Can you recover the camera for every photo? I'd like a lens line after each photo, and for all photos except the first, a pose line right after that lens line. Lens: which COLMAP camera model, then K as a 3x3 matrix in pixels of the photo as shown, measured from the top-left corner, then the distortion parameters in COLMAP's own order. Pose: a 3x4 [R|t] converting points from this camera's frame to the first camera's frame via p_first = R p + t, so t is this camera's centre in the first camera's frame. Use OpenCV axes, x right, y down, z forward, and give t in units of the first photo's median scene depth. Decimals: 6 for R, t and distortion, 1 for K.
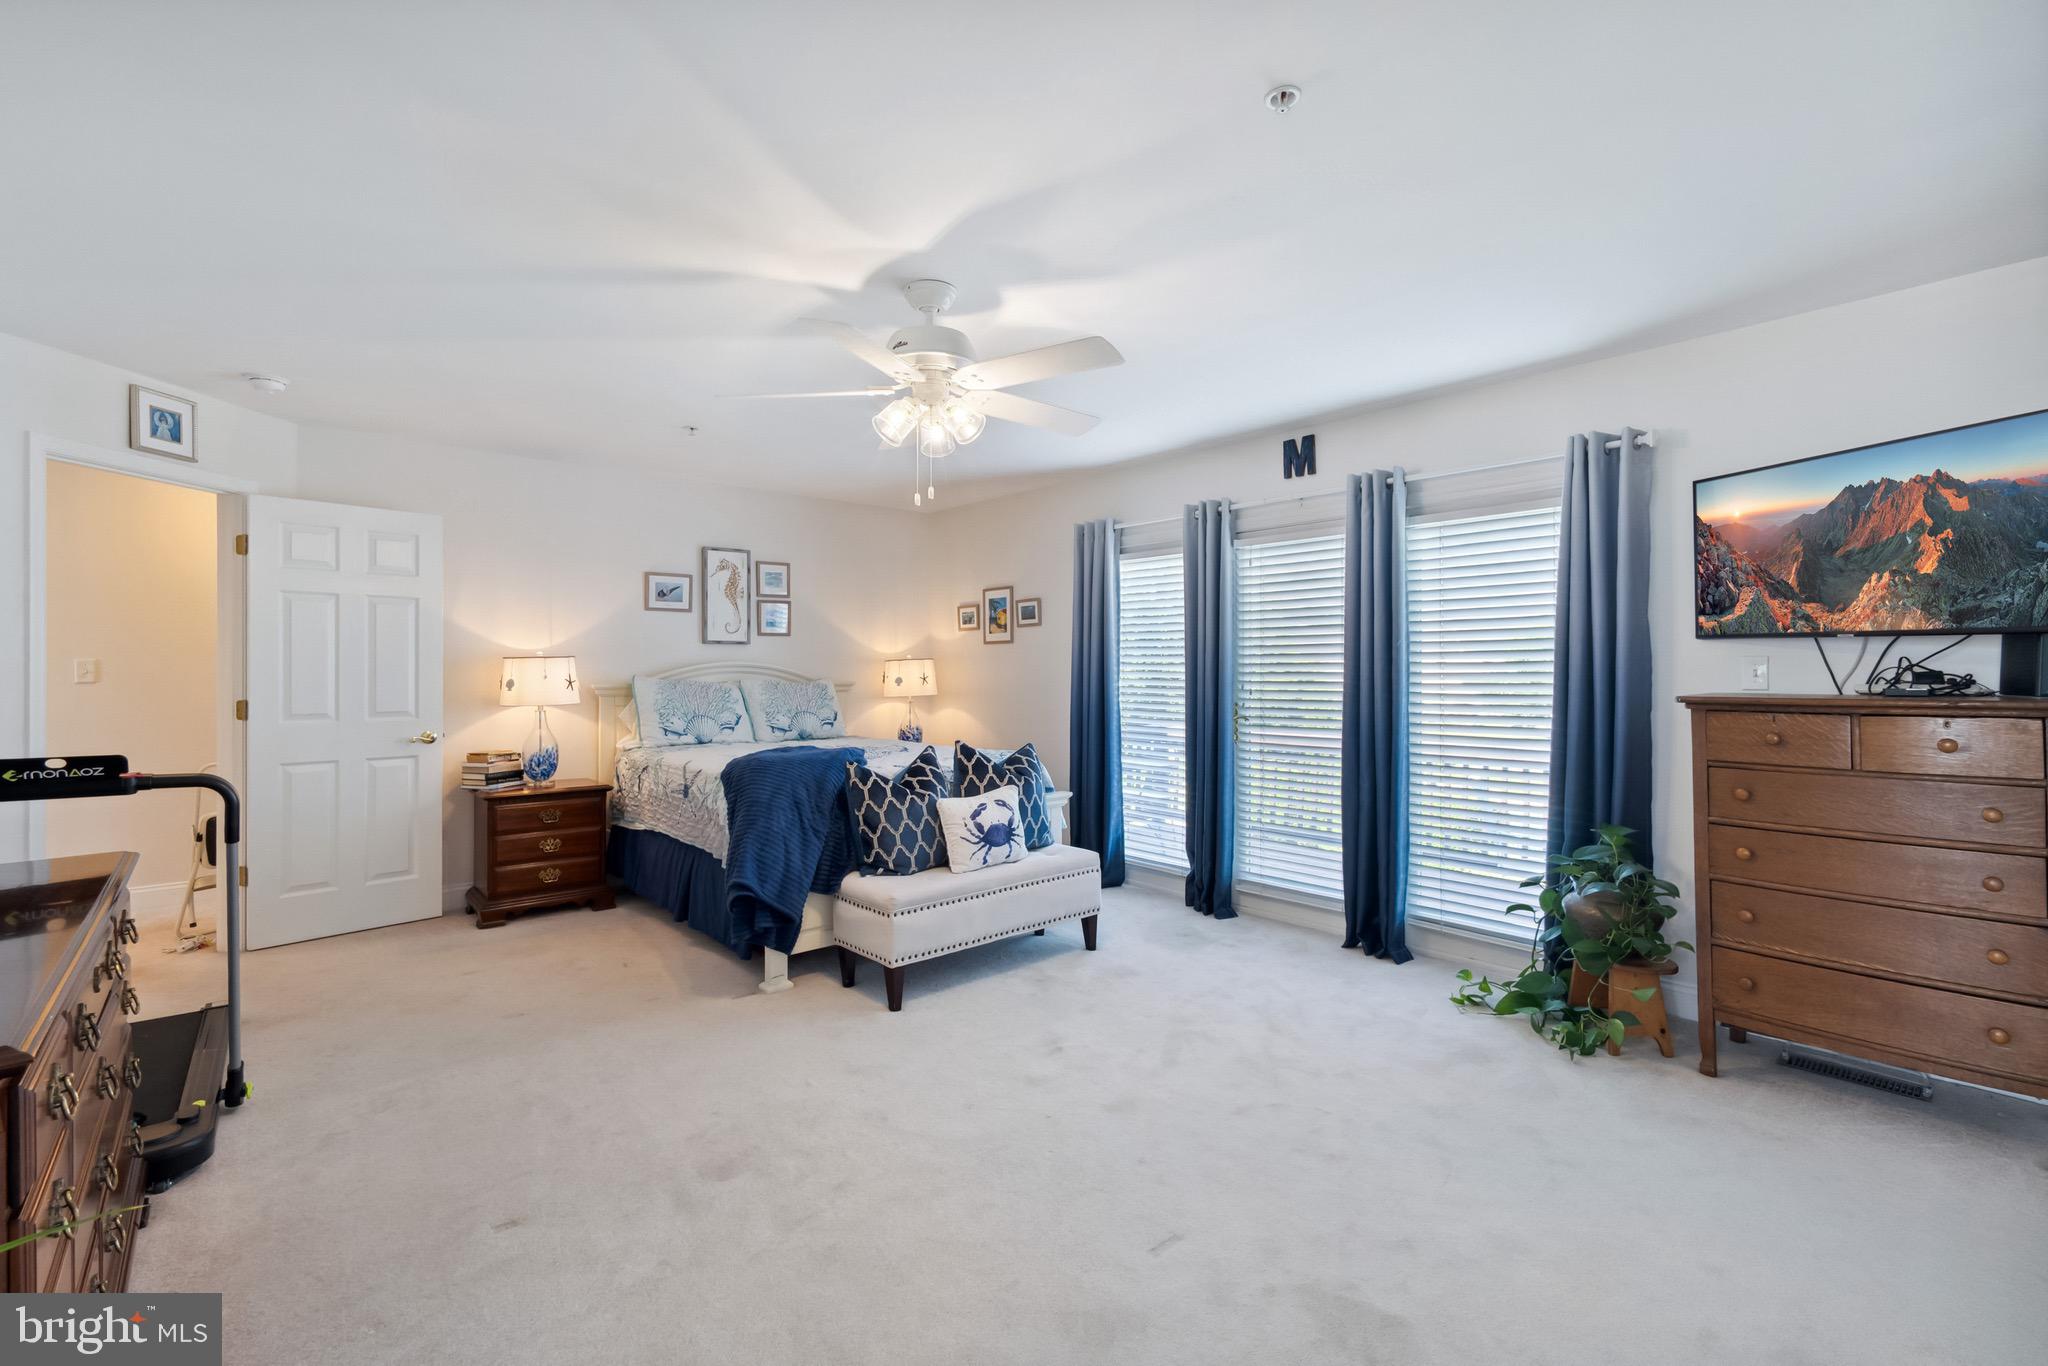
lens RADIAL K [[883.7, 0, 1015.2], [0, 883.7, 687.2], [0, 0, 1]] dist [-0.000195, 0.000515]
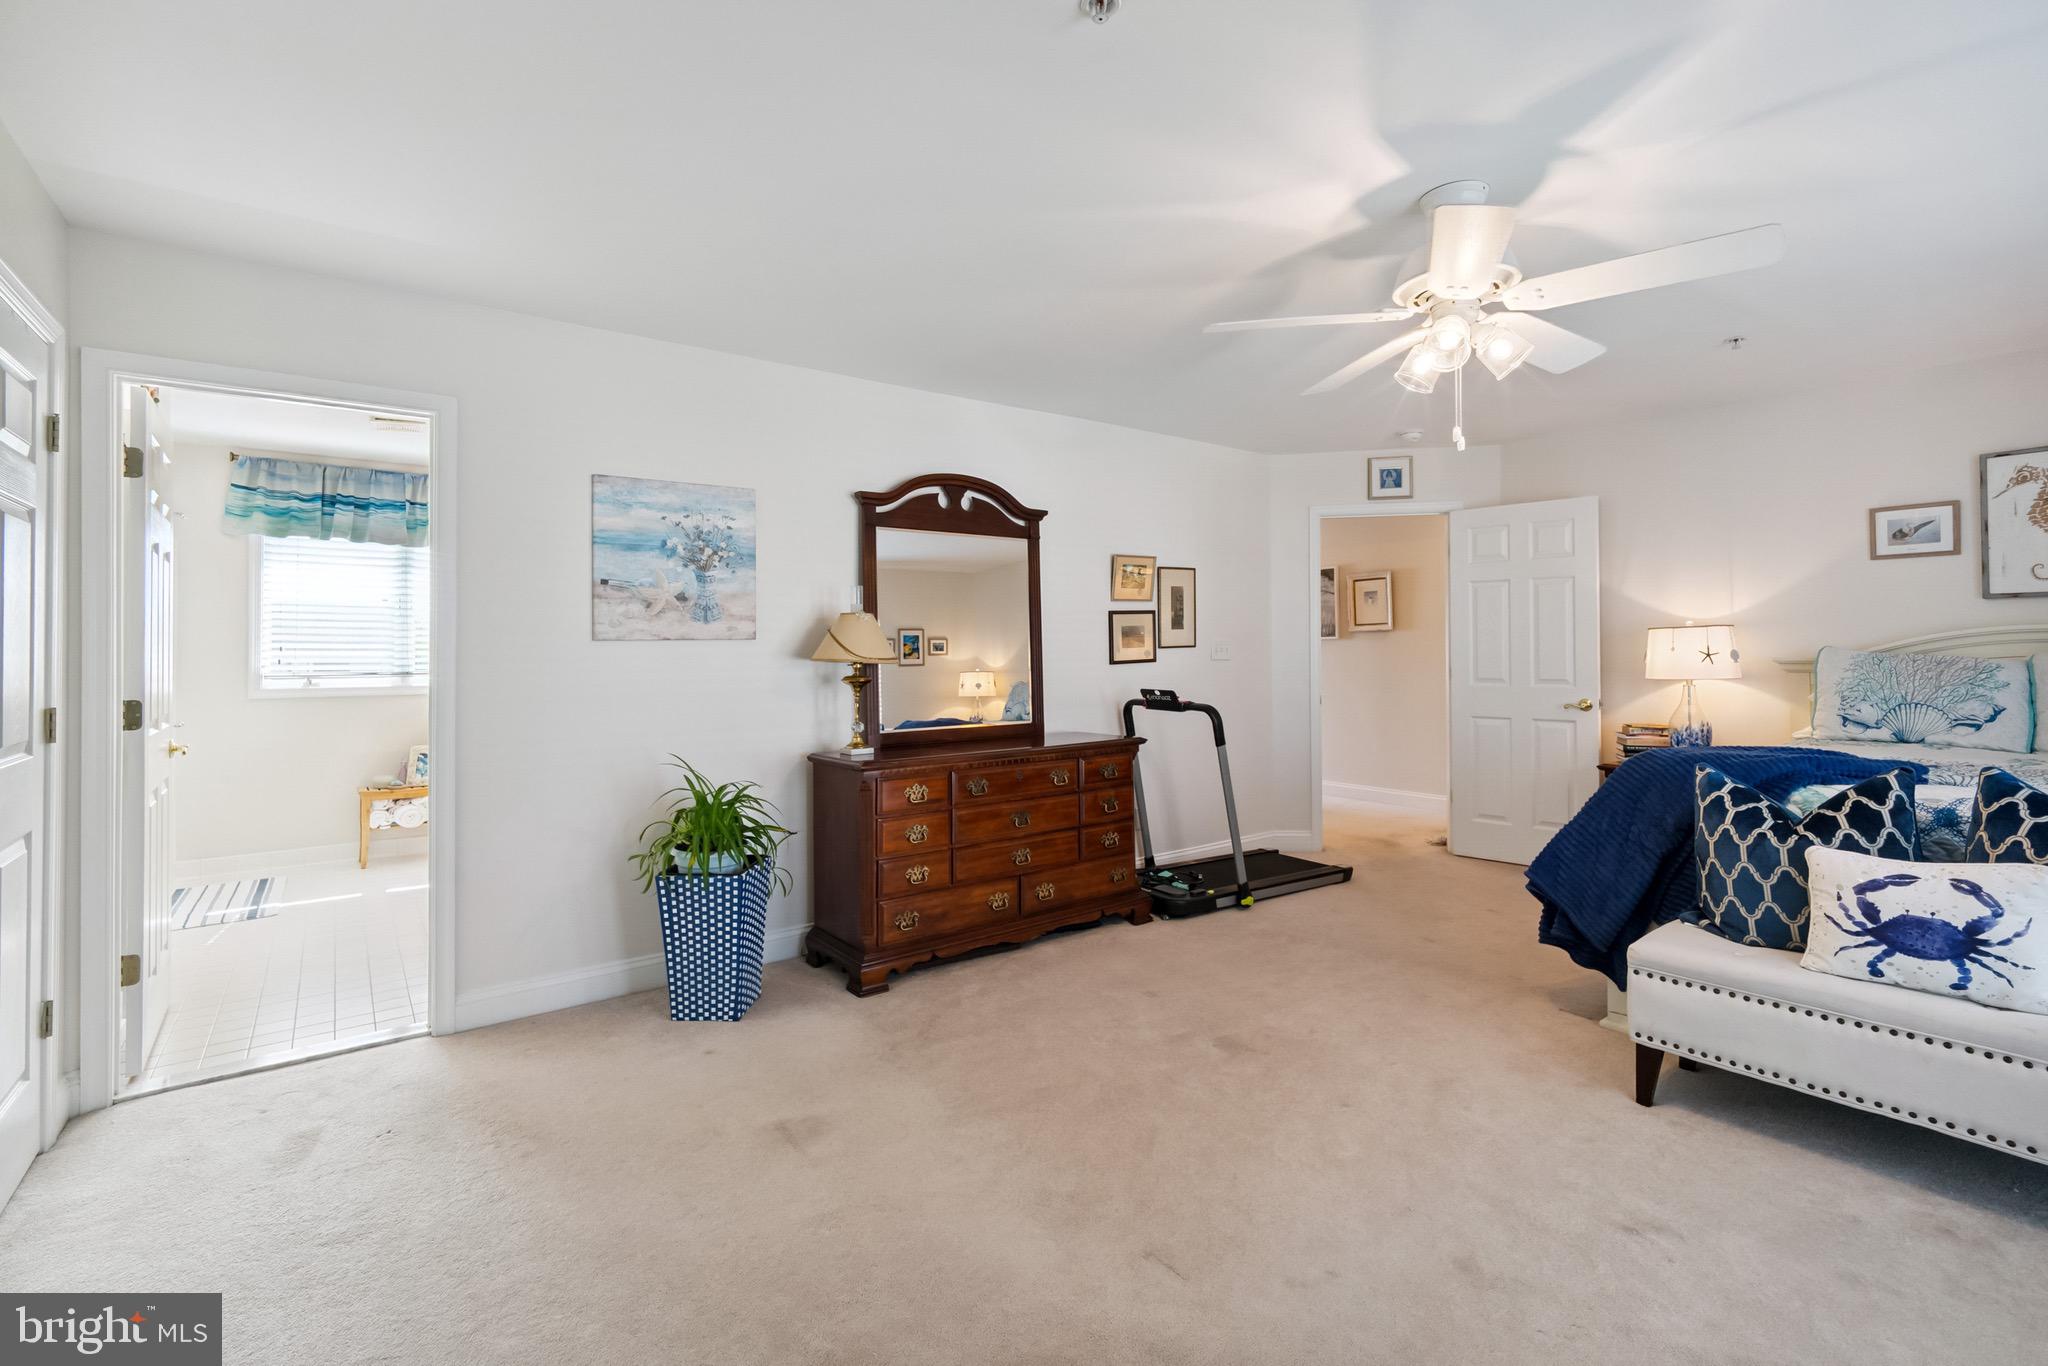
lens RADIAL K [[924.5, 0, 1019.6], [0, 924.5, 633.9], [0, 0, 1]] dist [0.000219, 0.000287]
pose [[-0.071654, -0.012619, -0.997350, 0.606650], [-0.008800, 0.999889, -0.012019, -0.011425], [0.997391, 0.007915, -0.071757, 0.477586]]
